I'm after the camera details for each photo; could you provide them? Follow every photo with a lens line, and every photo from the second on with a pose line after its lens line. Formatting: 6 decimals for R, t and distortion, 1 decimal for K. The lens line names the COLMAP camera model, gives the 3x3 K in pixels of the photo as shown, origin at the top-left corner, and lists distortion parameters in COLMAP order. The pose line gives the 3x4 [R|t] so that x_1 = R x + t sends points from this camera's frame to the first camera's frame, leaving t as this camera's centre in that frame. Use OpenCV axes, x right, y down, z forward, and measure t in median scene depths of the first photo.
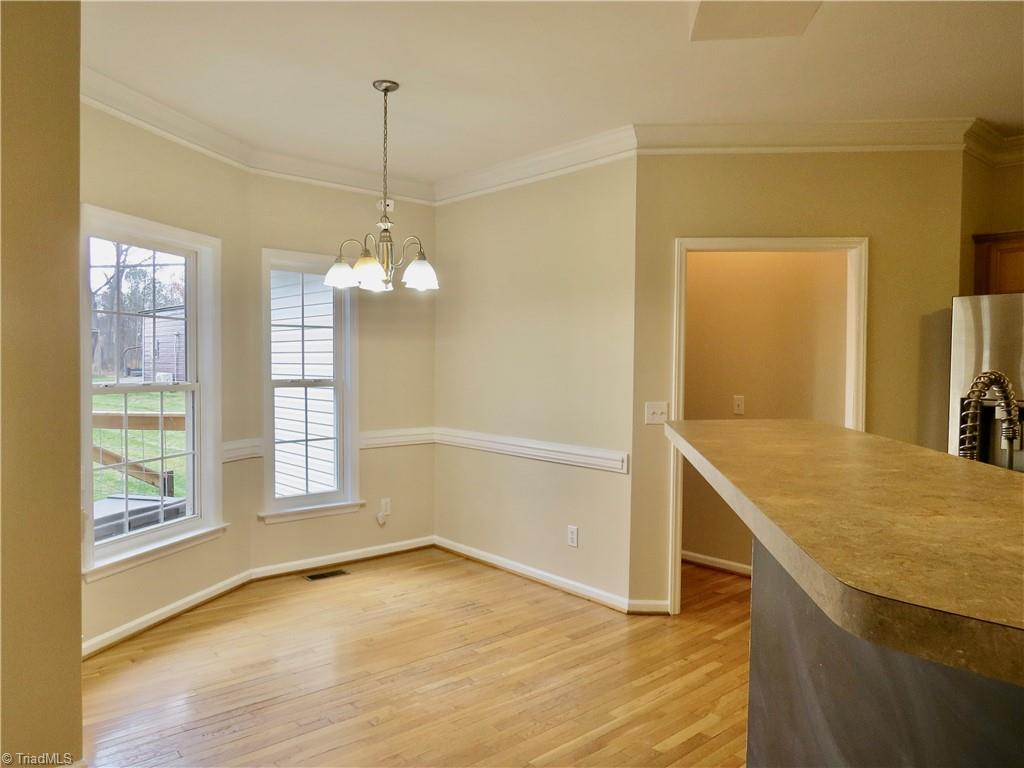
lens RADIAL K [[725.7, 0, 513.1], [0, 725.7, 389.0], [0, 0, 1]] dist [-0.023641, 0.003719]
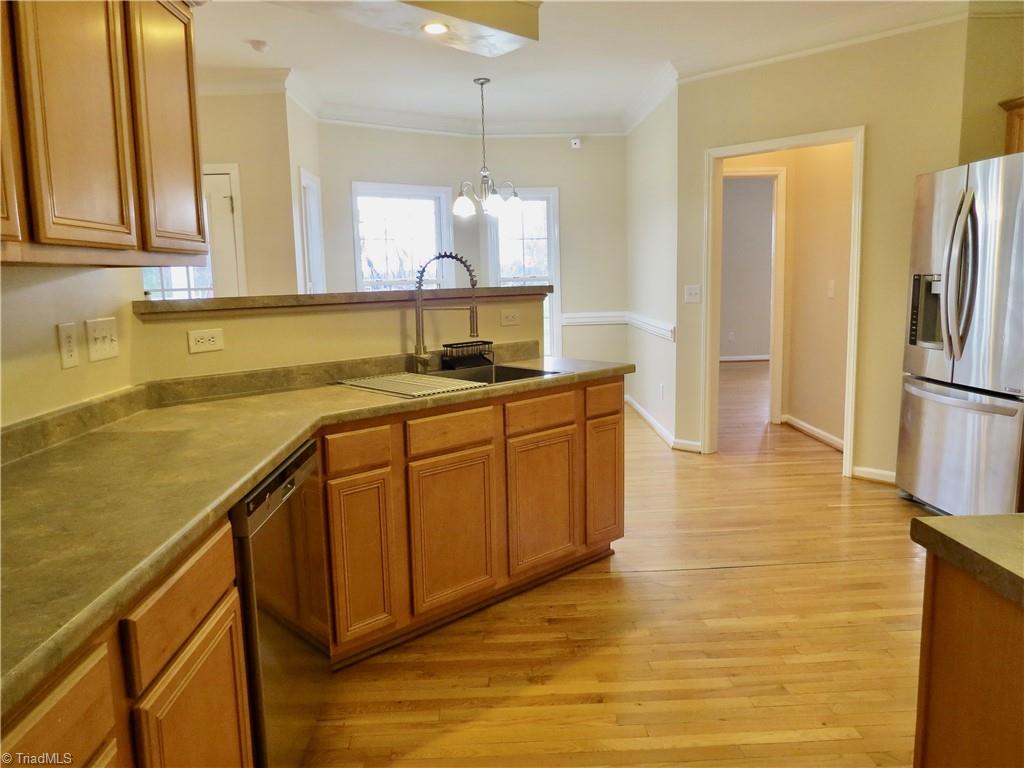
lens RADIAL K [[749.2, 0, 512.0], [0, 749.2, 384.0], [0, 0, 1]] dist [-0.000186, 0.004154]
pose [[0.770402, 0.065006, -0.634236, 0.793828], [0.006759, 0.993900, 0.110080, 0.043720], [0.637523, -0.089093, 0.765263, -0.212624]]
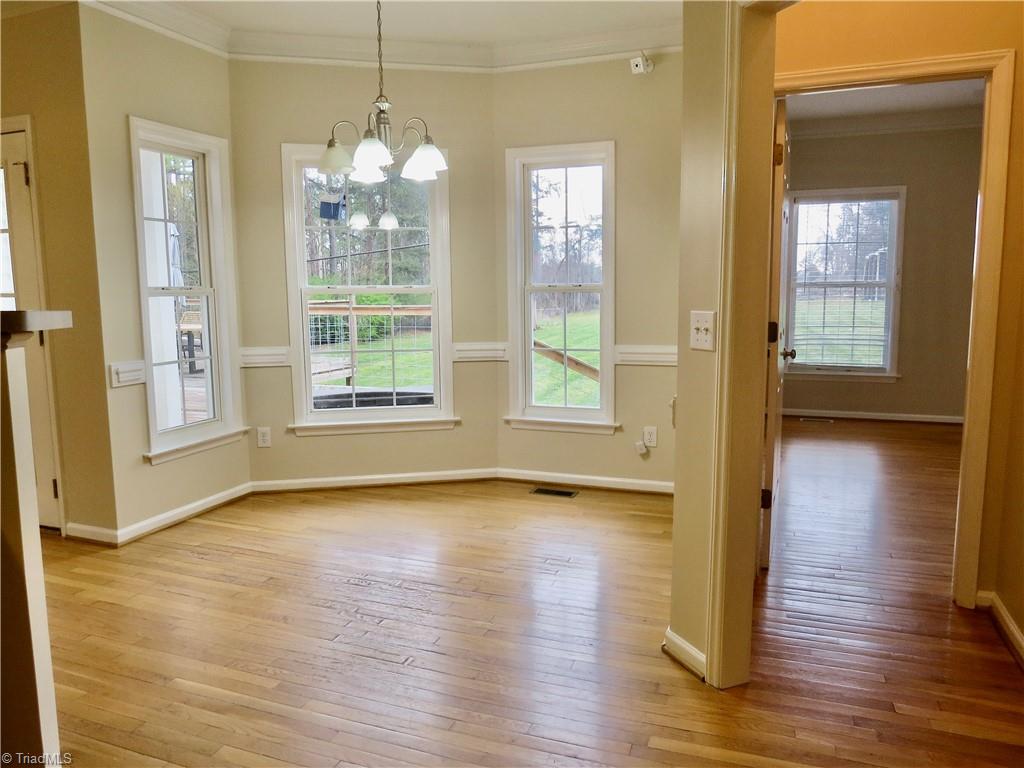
lens RADIAL K [[733.3, 0, 507.7], [0, 733.3, 382.8], [0, 0, 1]] dist [-0.020917, 0.000925]
pose [[0.451751, 0.103205, -0.886155, 0.638260], [-0.017008, 0.994102, 0.107106, 0.016377], [0.891982, -0.033313, 0.450842, 0.609043]]
